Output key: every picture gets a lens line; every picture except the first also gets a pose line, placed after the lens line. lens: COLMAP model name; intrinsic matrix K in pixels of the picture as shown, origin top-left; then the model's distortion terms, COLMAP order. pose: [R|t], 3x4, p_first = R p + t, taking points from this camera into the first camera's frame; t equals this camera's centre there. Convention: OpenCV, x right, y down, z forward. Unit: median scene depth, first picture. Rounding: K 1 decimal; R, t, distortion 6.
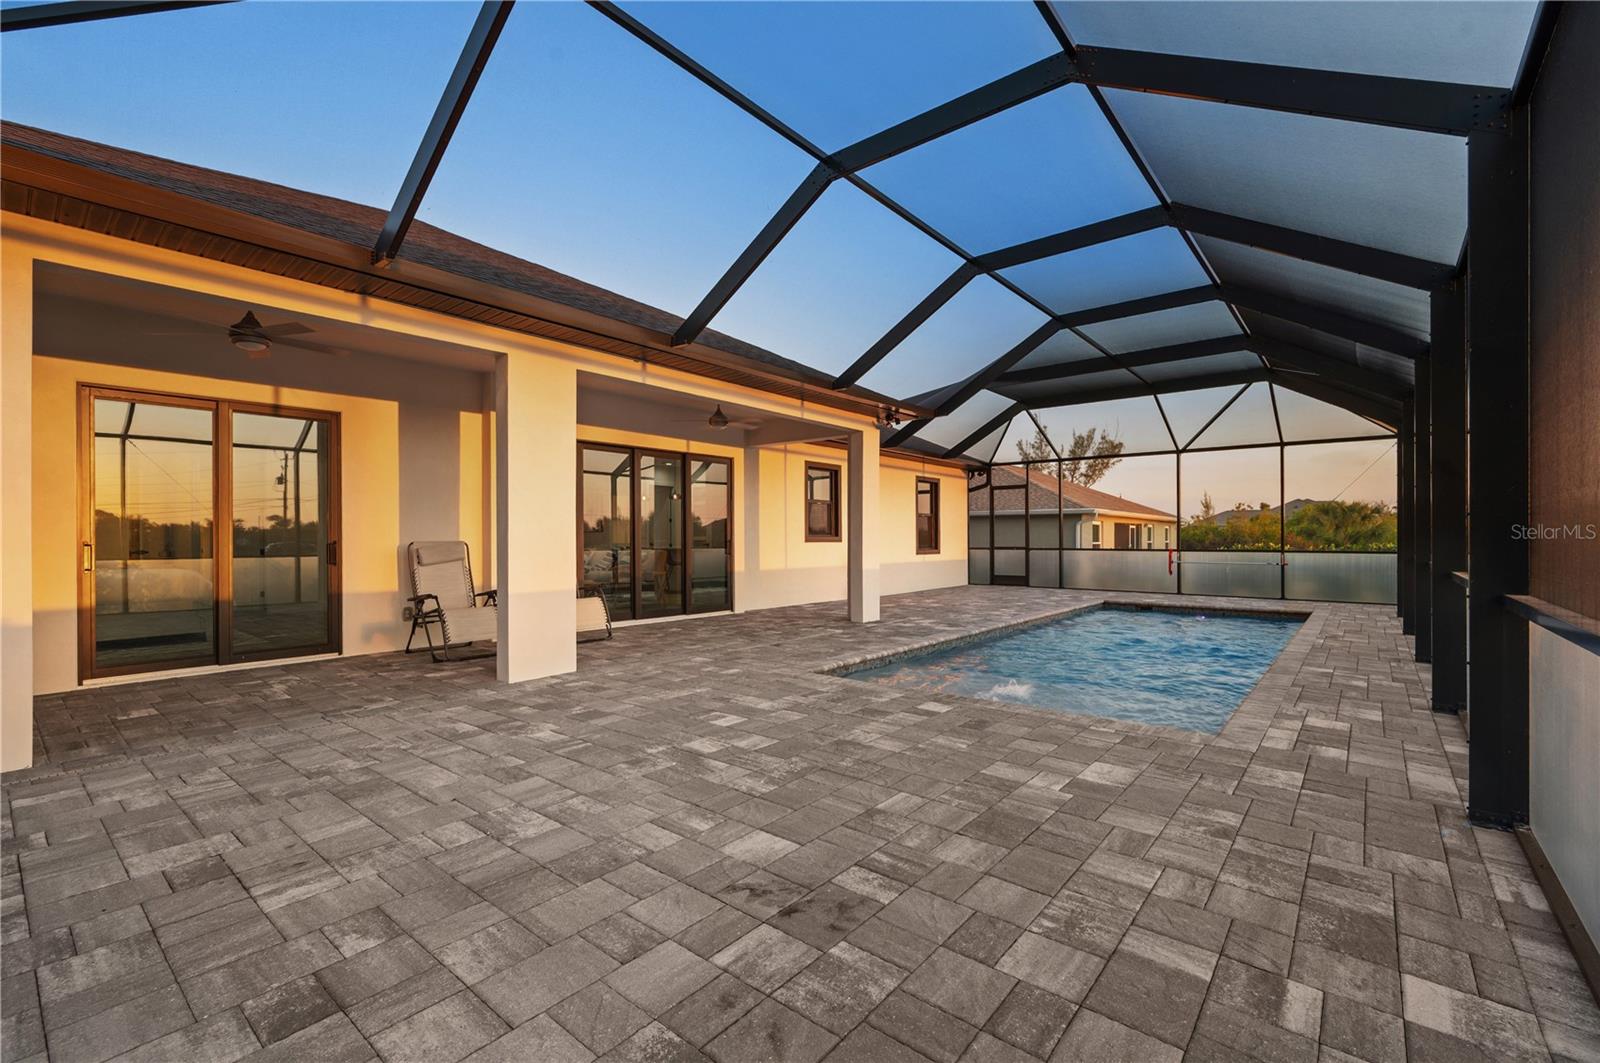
lens RADIAL K [[701.4, 0, 800.0], [0, 701.4, 531.5], [0, 0, 1]] dist [0.001211, 0.000159]
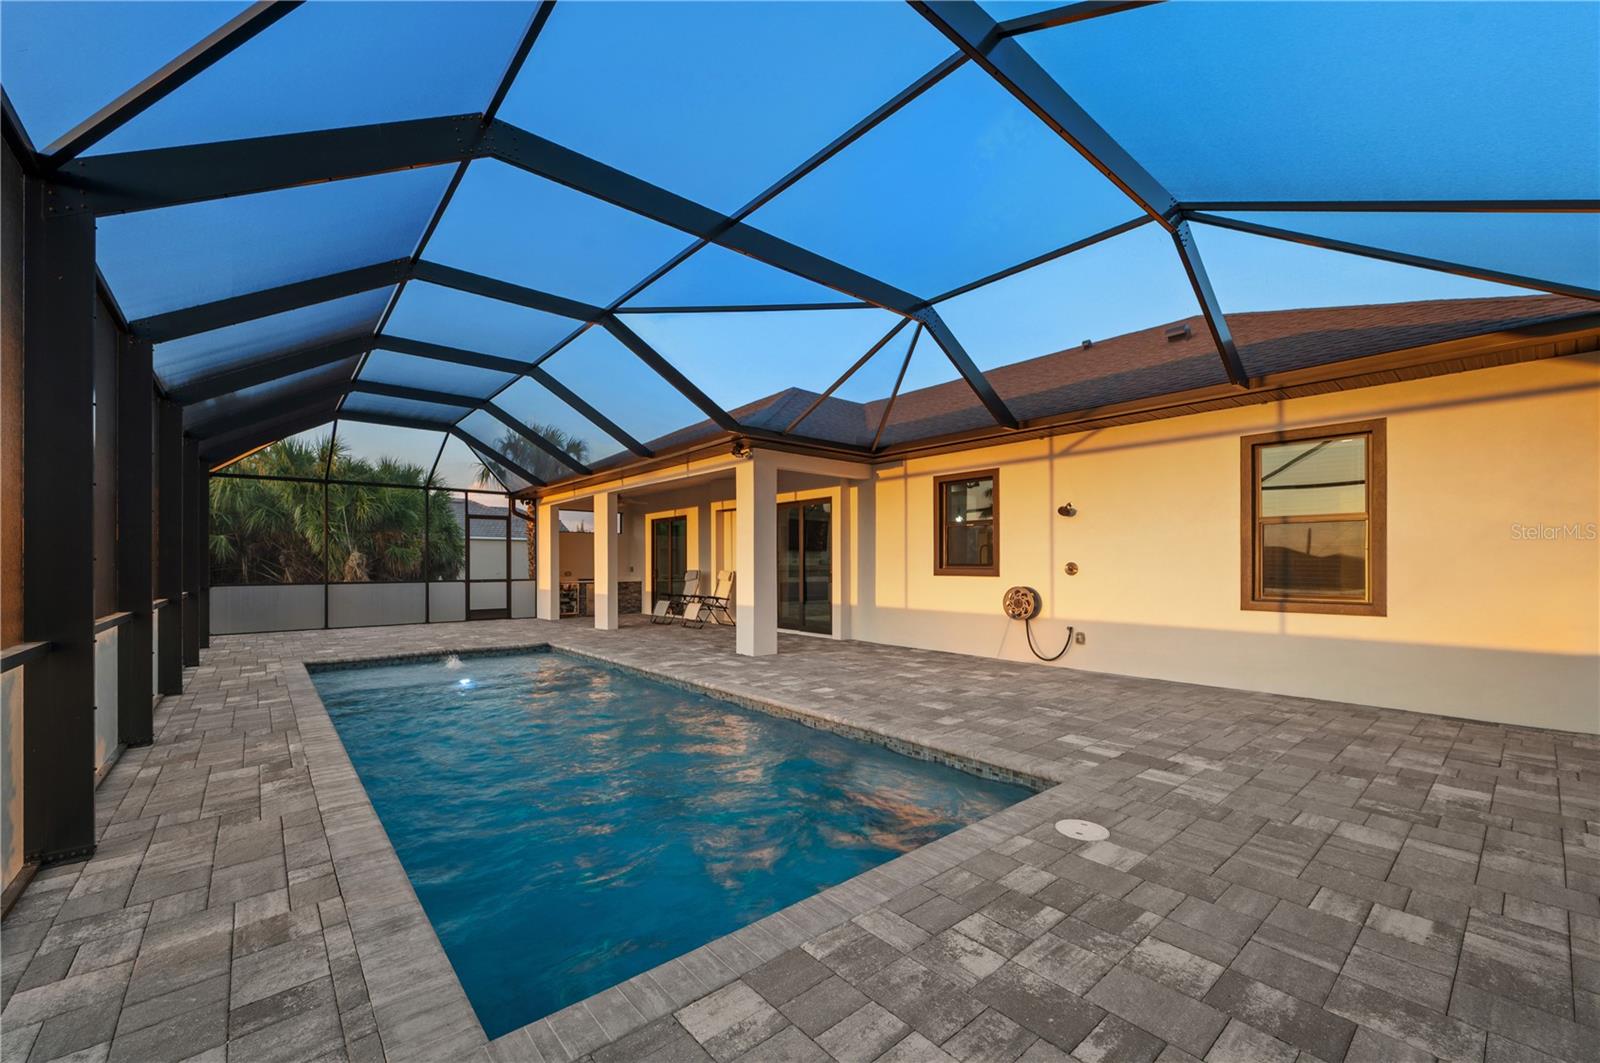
lens RADIAL K [[637.5, 0, 810.7], [0, 637.5, 566.7], [0, 0, 1]] dist [-0.000662, 0.000073]
pose [[-0.156724, -0.000224, -0.987642, 0.805482], [0.003876, 0.999992, -0.000842, 0.004335], [0.987635, -0.003960, -0.156722, 1.008505]]
